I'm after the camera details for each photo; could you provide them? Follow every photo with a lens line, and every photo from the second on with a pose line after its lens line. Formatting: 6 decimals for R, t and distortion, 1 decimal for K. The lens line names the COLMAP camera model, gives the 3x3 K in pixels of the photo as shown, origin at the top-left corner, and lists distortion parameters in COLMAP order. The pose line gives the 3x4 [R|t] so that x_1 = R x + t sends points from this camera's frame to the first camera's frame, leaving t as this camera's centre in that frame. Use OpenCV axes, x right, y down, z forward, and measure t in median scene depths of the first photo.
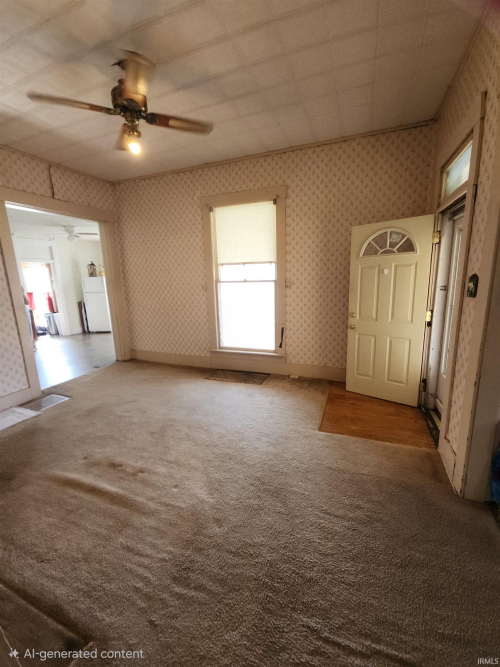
lens RADIAL K [[272.9, 0, 250.5], [0, 272.9, 332.8], [0, 0, 1]] dist [-0.015310, -0.001479]
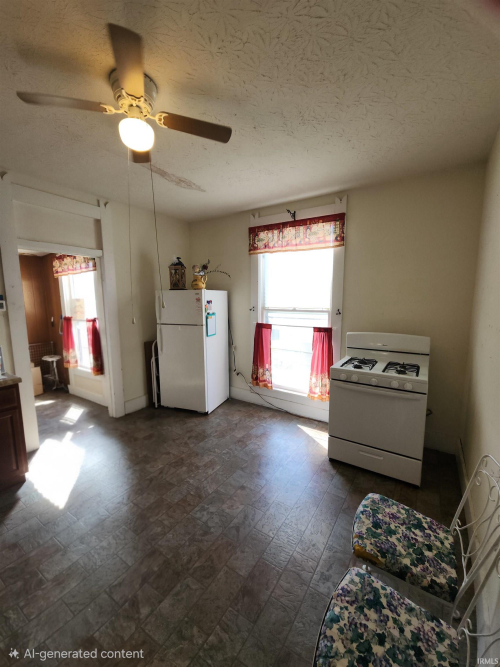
lens RADIAL K [[272.9, 0, 250.3], [0, 272.9, 331.7], [0, 0, 1]] dist [-0.015310, -0.001479]
pose [[0.978712, 0.047108, -0.199757, -0.366612], [-0.062747, 0.995379, -0.072694, -0.110176], [0.195409, 0.083681, 0.977145, 0.578655]]
